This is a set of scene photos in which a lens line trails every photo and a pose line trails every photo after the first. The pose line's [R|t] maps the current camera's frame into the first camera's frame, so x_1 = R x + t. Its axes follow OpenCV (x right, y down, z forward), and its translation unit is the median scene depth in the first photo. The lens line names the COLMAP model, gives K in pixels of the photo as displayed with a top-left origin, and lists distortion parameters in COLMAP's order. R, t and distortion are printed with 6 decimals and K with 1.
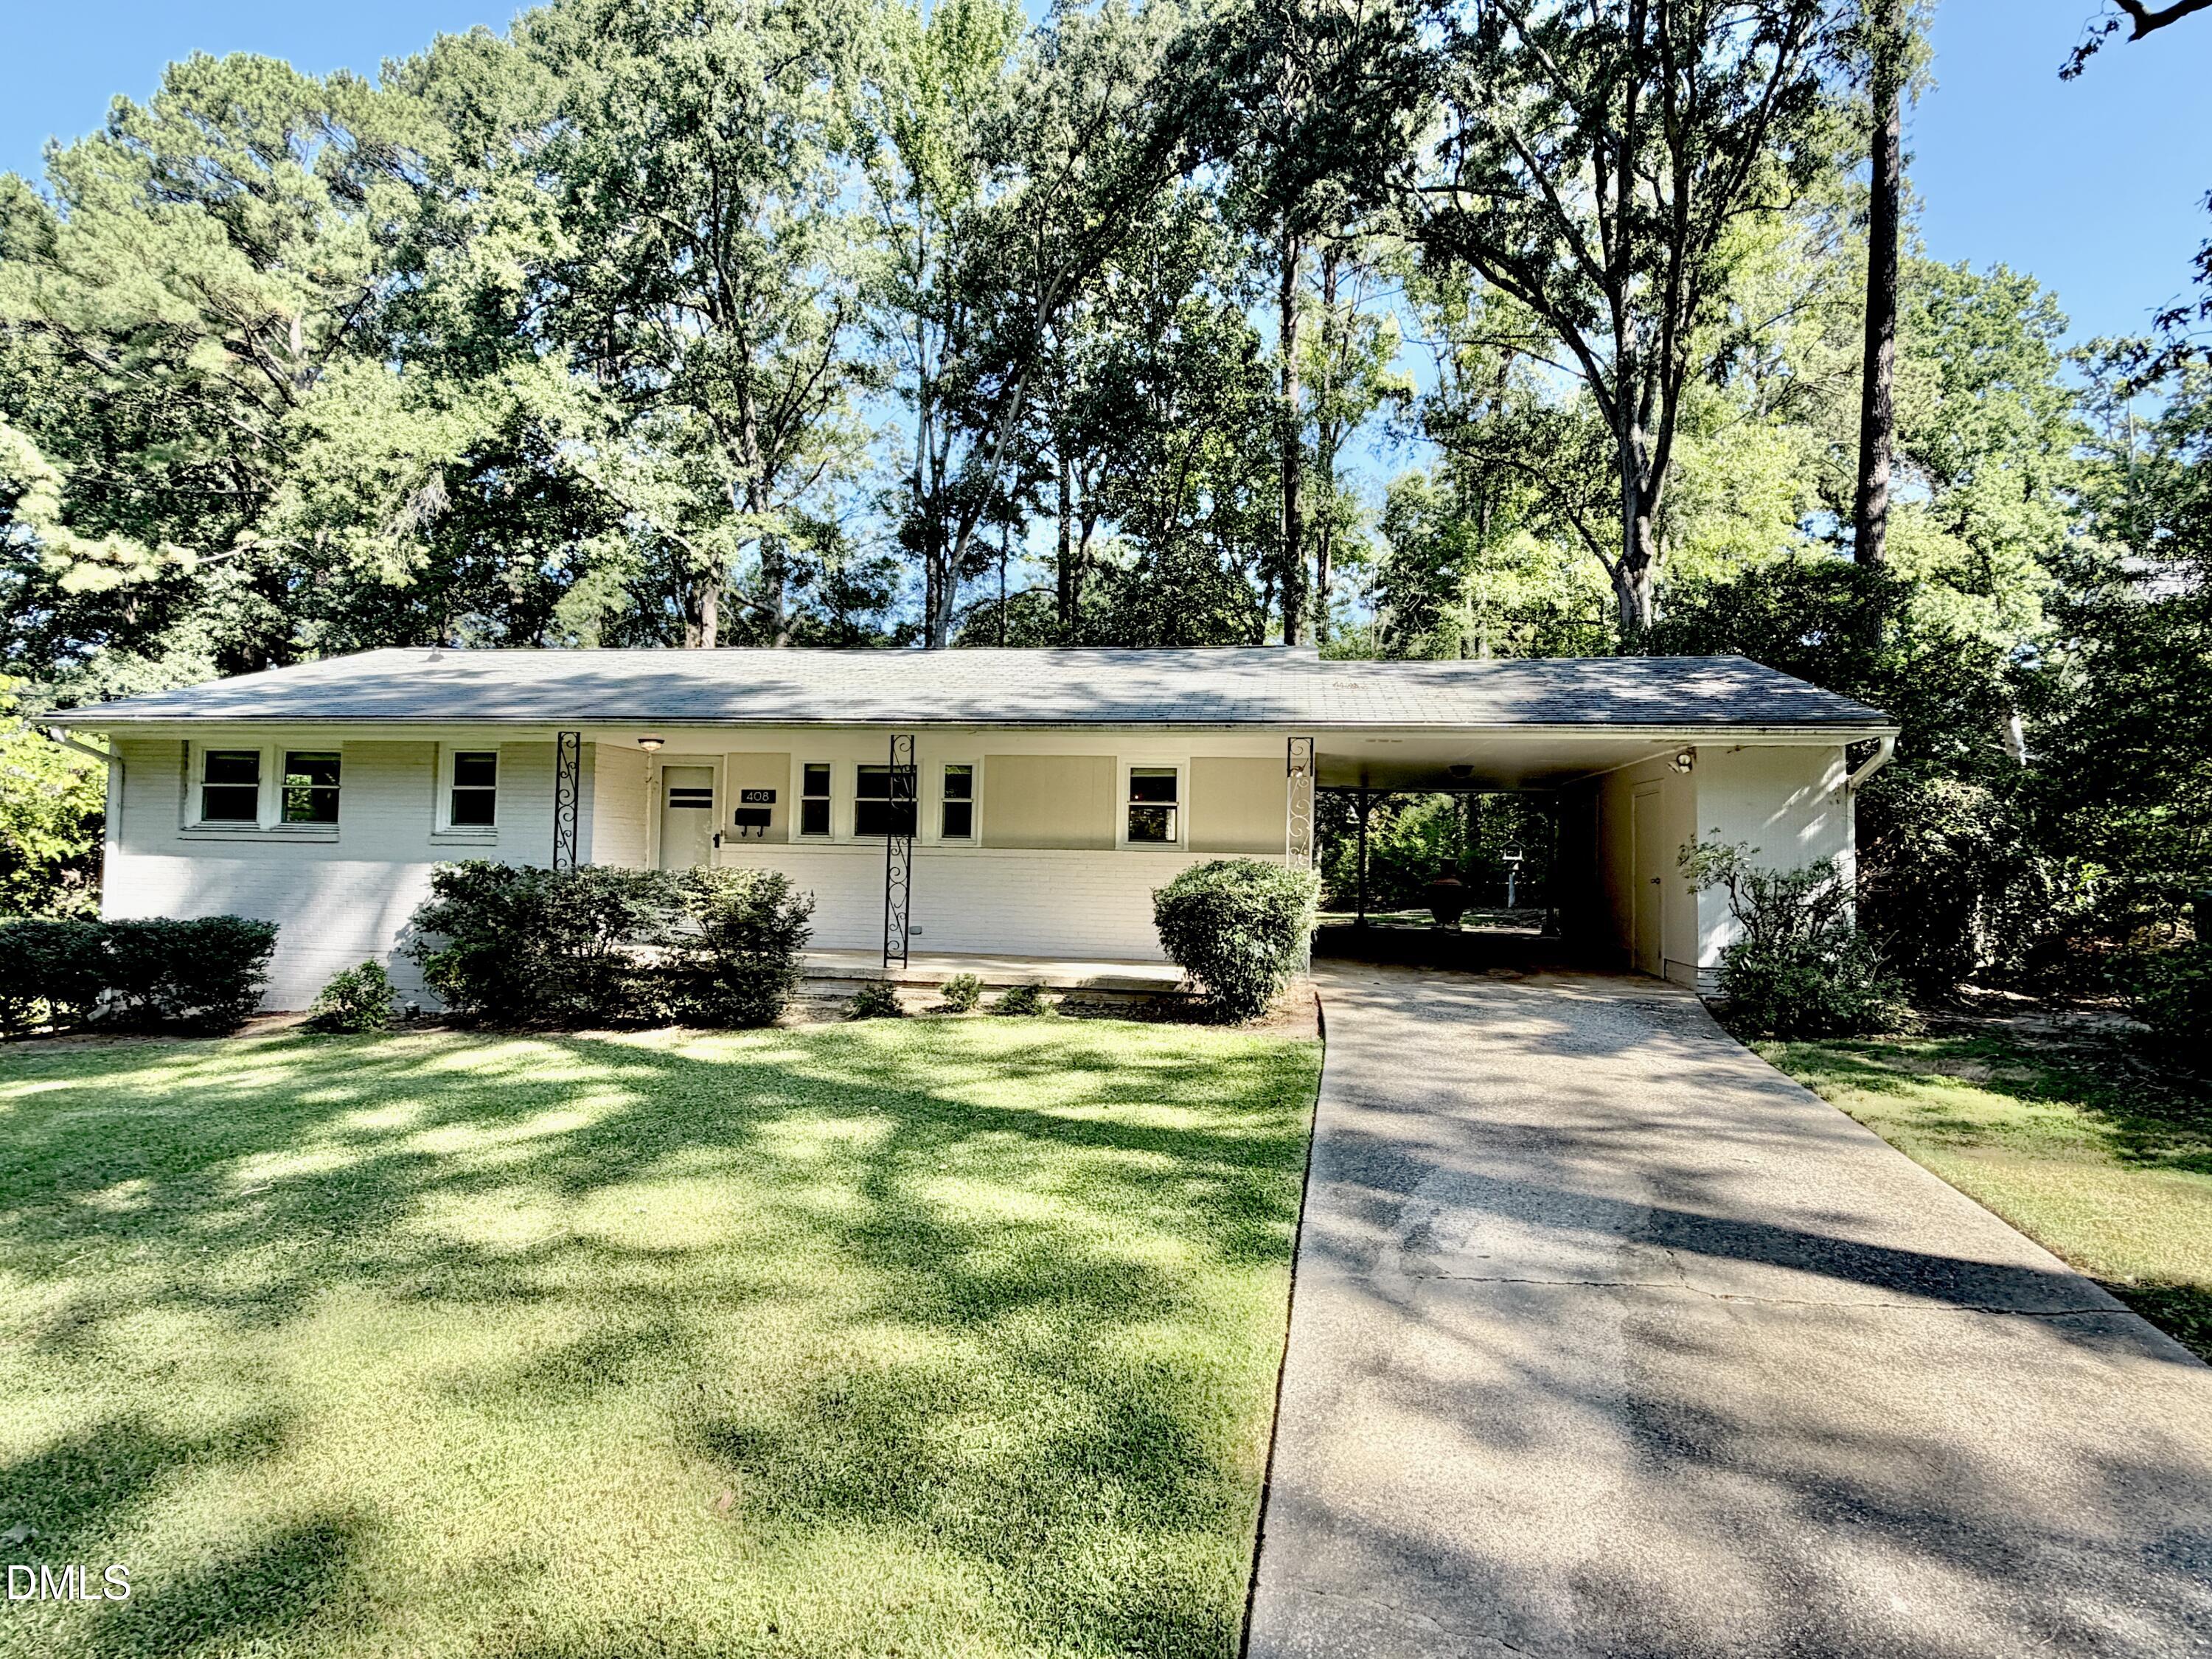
lens RADIAL K [[1136.3, 0, 1109.7], [0, 1136.3, 846.3], [0, 0, 1]] dist [-0.000740, -0.003632]
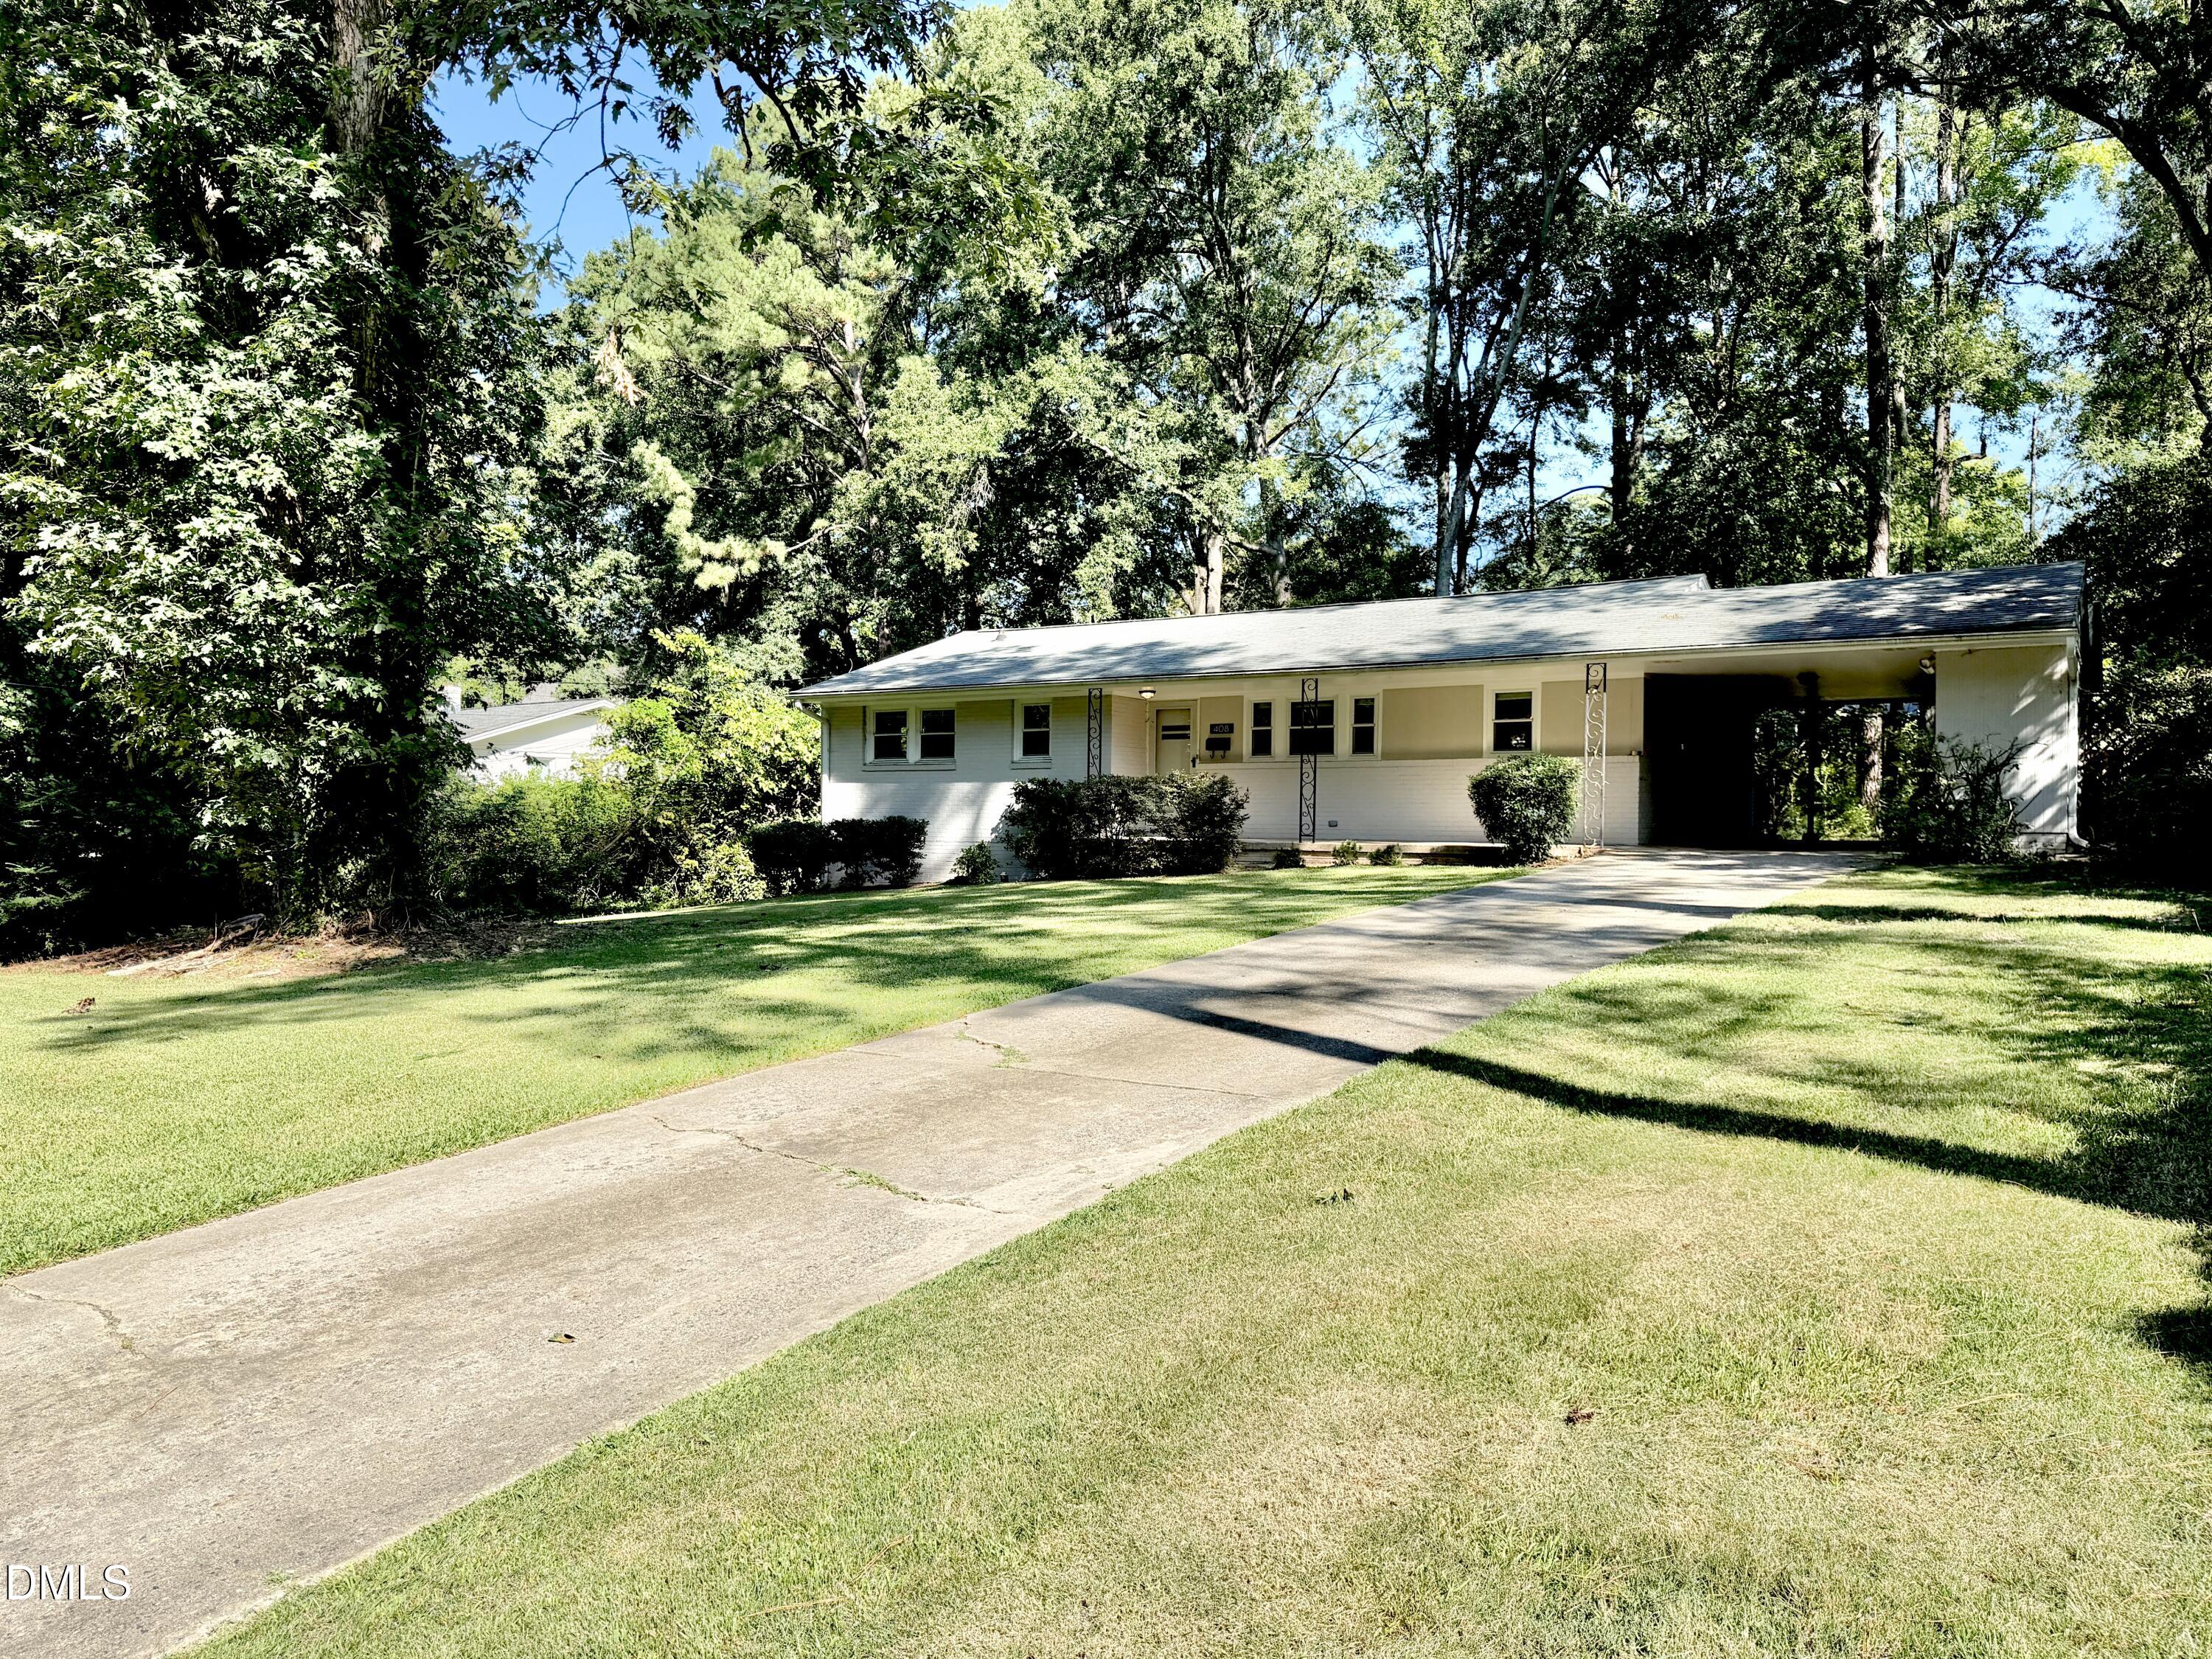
lens RADIAL K [[1546.6, 0, 1101.1], [0, 1546.6, 829.2], [0, 0, 1]] dist [0.051694, 0.000664]
pose [[0.908223, -0.012638, -0.418295, 0.161164], [0.015202, 0.999881, 0.002798, 0.033634], [0.418210, -0.008900, 0.908307, -0.359862]]
